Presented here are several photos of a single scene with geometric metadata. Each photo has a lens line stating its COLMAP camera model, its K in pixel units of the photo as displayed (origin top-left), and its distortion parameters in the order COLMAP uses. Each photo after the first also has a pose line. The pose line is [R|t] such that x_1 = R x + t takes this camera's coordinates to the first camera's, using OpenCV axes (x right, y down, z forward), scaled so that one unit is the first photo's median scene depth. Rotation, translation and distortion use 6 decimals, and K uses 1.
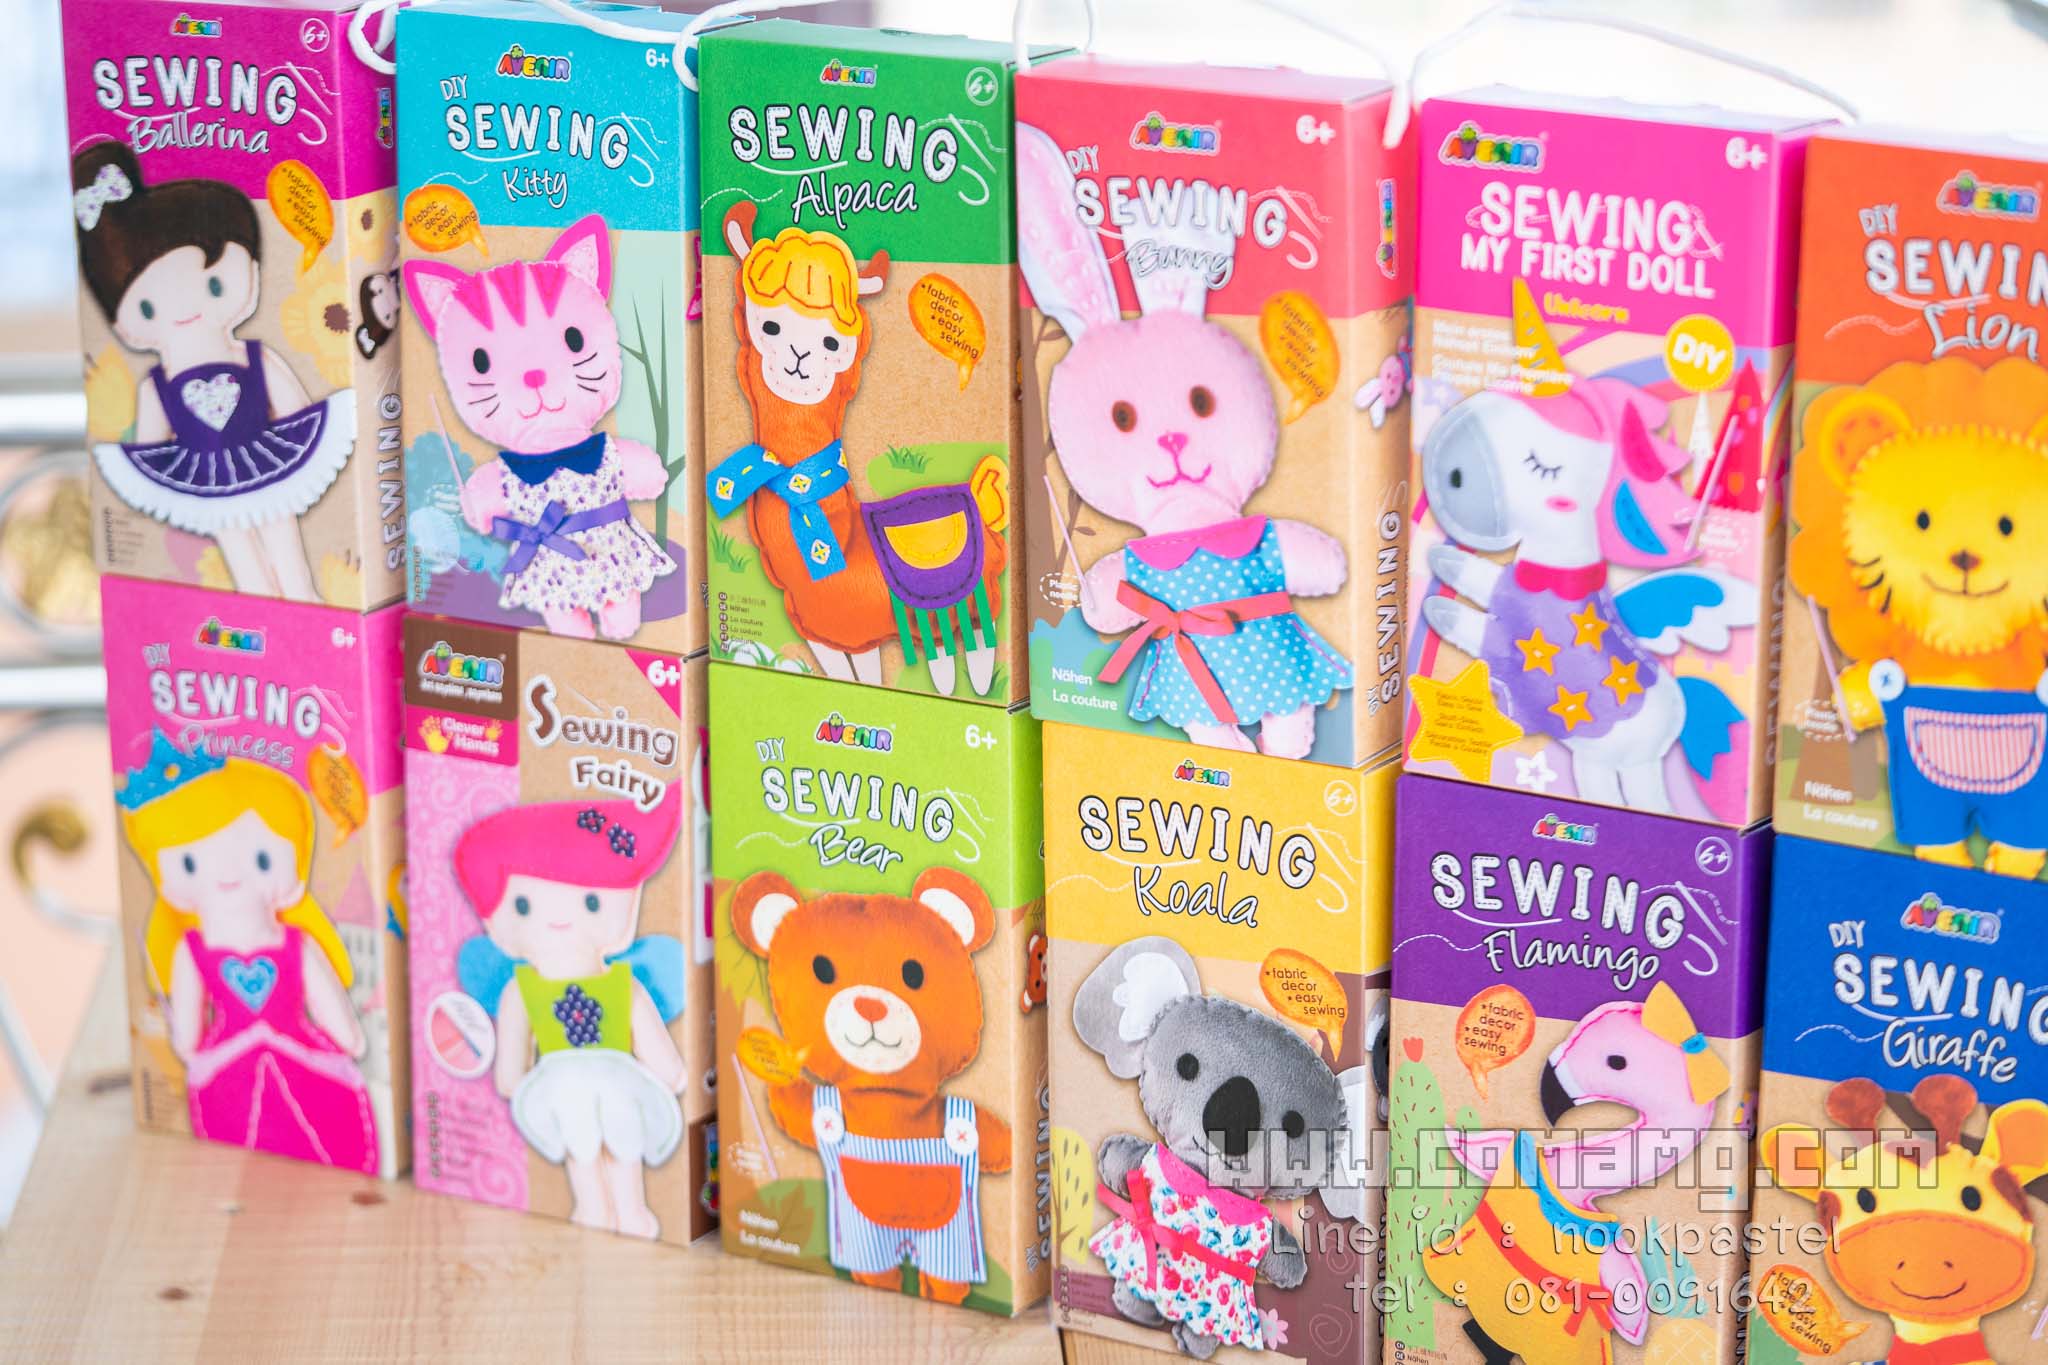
lens RADIAL K [[5546.4, 0, 1010.6], [0, 5546.4, 674.6], [0, 0, 1]] dist [-0.183335, 0.000000]
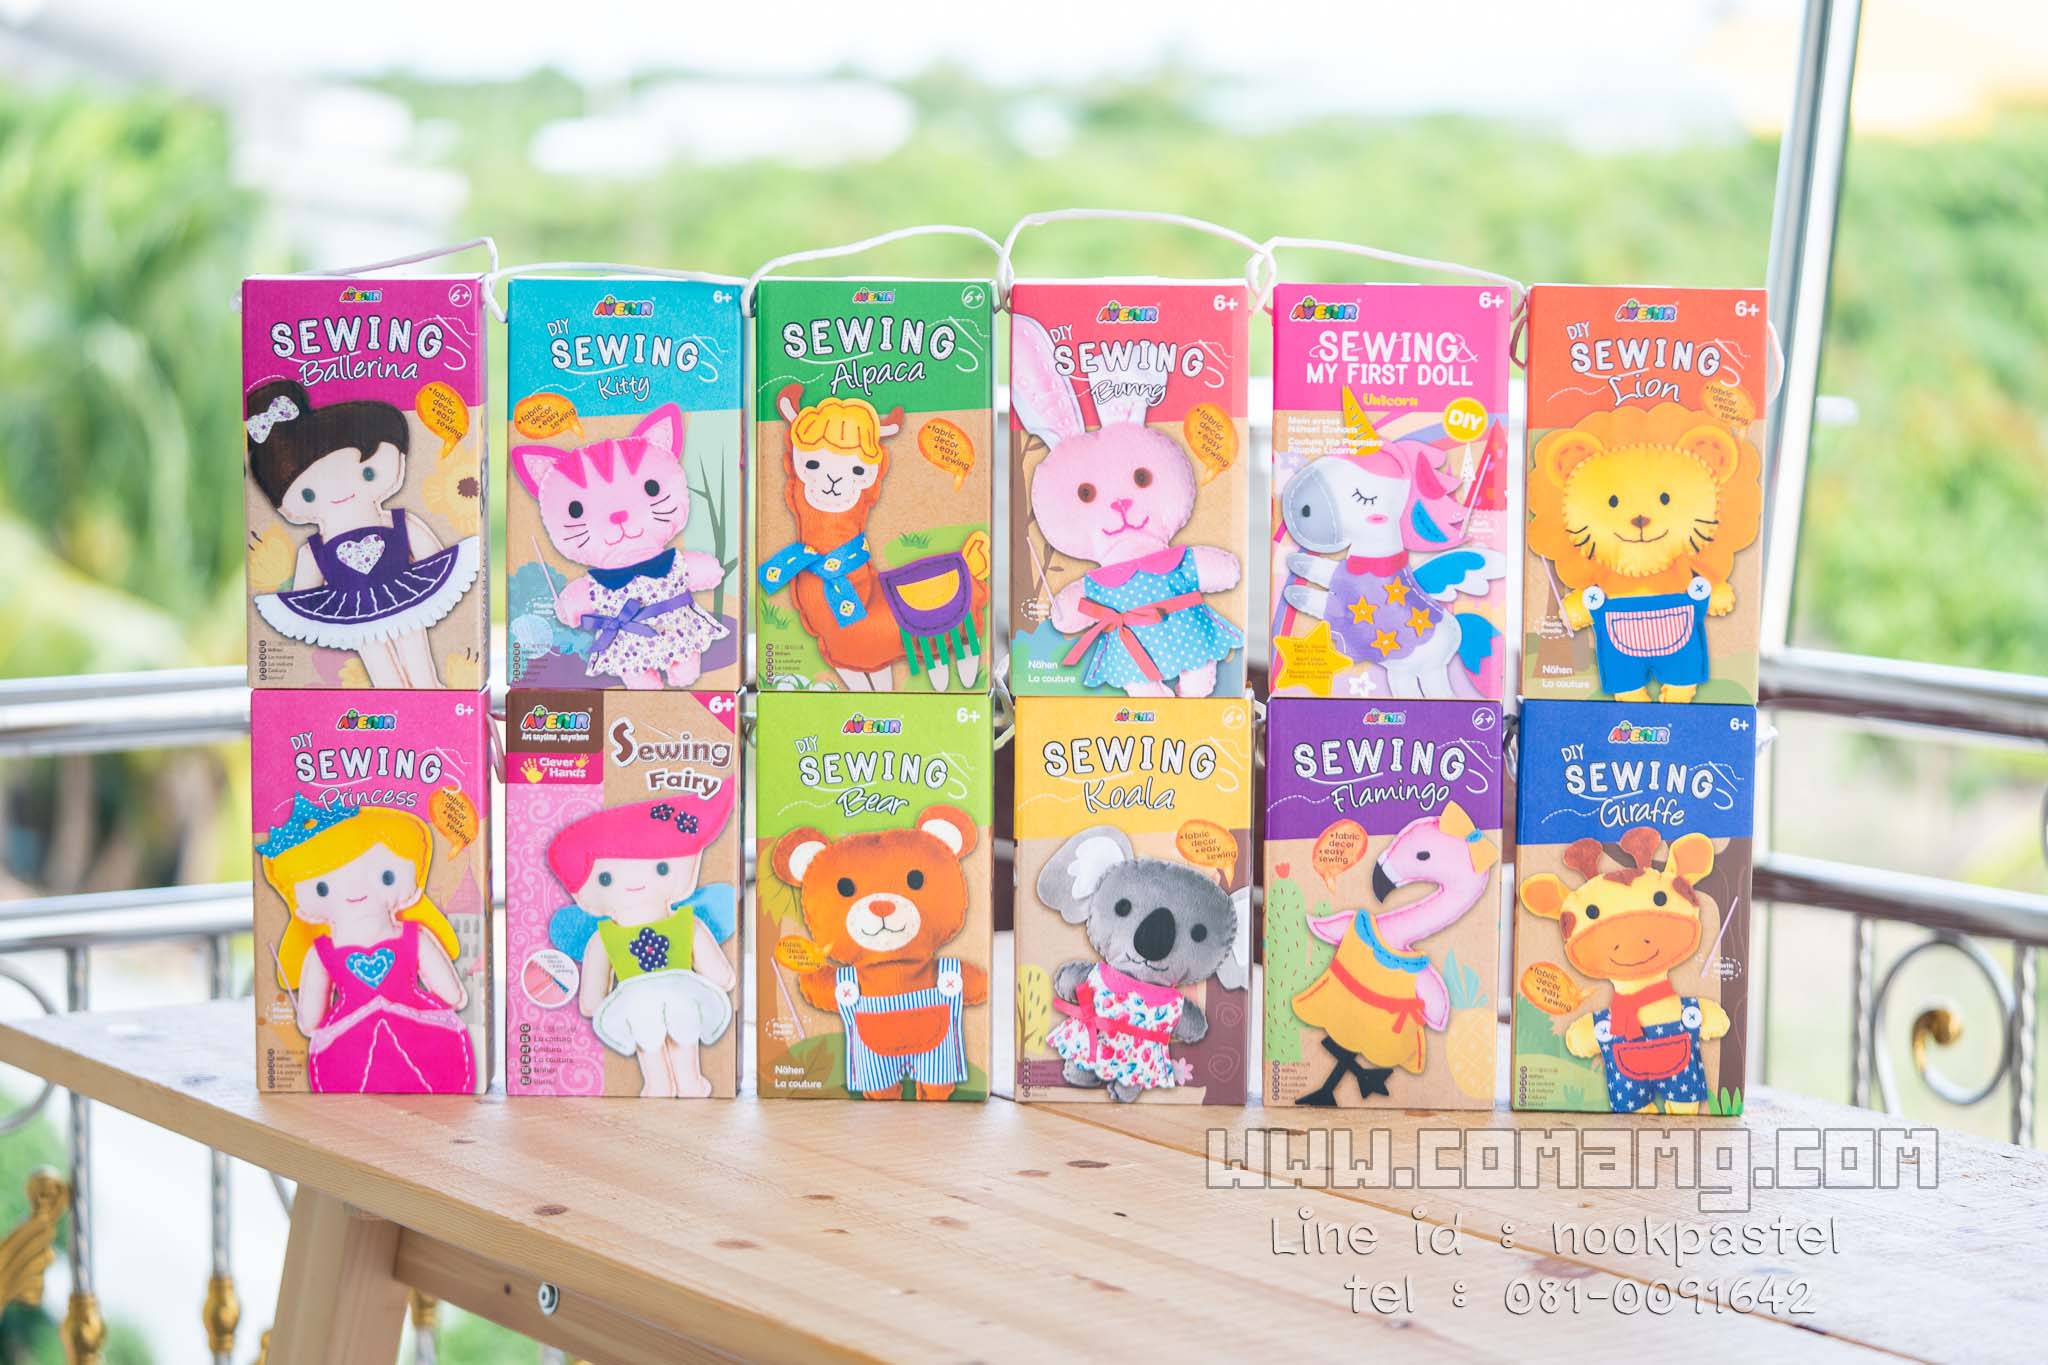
lens RADIAL K [[5546.4, 0, 1043.8], [0, 5546.4, 684.0], [0, 0, 1]] dist [-0.183335, 0.000000]
pose [[0.867450, -0.041711, 0.495772, -0.762439], [0.117231, 0.985558, -0.122201, 0.196370], [-0.483515, 0.164123, 0.859812, -0.361478]]
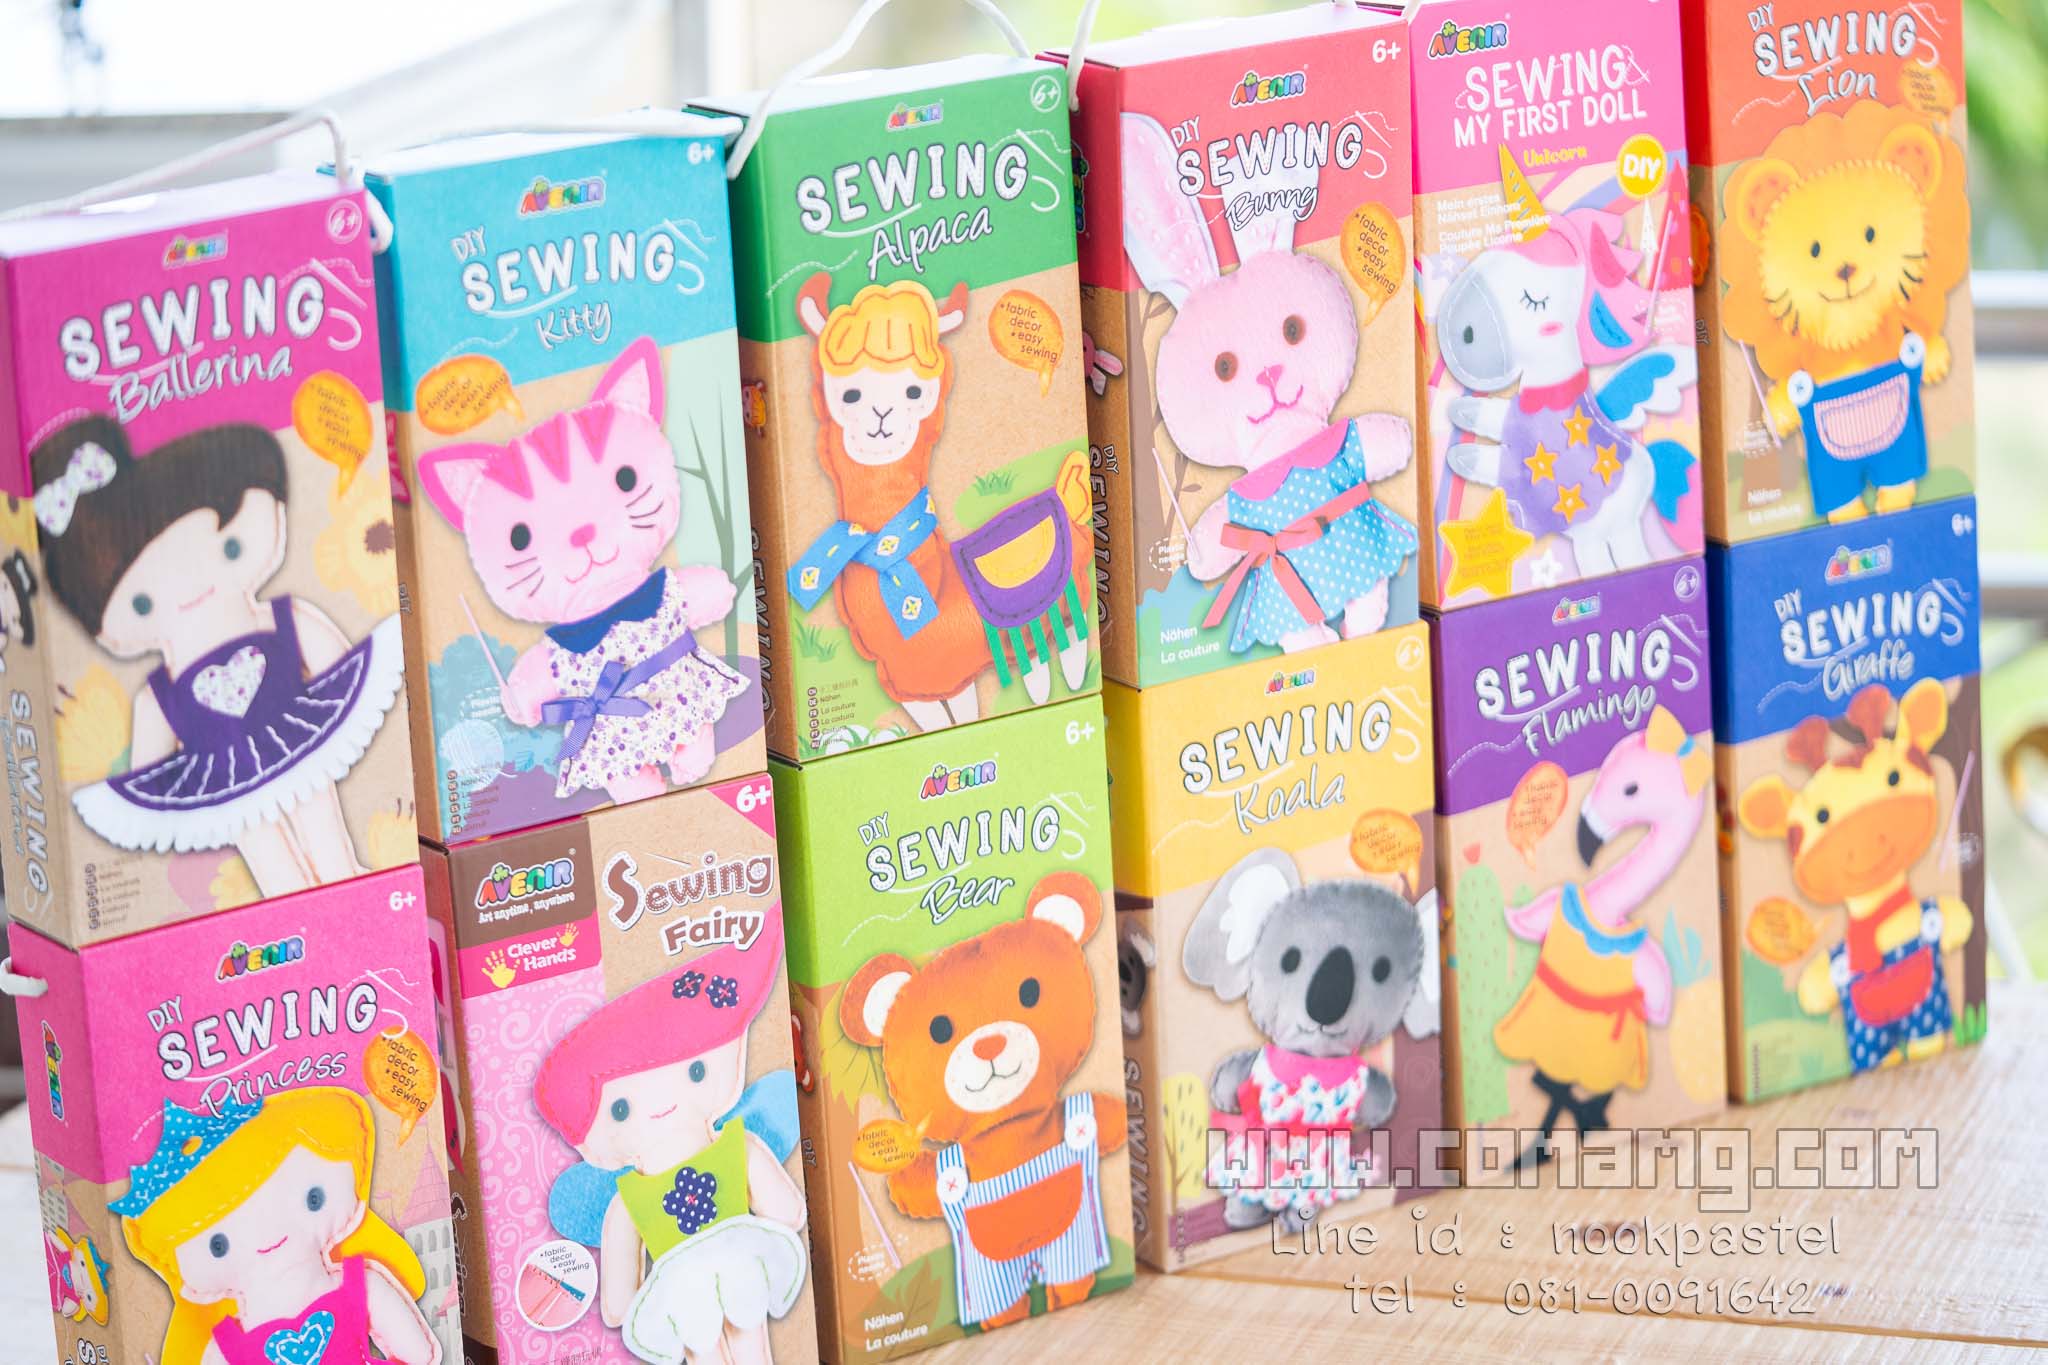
lens RADIAL K [[5546.4, 0, 1025.7], [0, 5546.4, 665.7], [0, 0, 1]] dist [-0.183335, 0.000000]
pose [[0.402910, -0.255612, 0.878821, -0.899318], [0.287791, 0.946886, 0.143467, -0.148682], [-0.868815, 0.195113, 0.455072, 0.539762]]
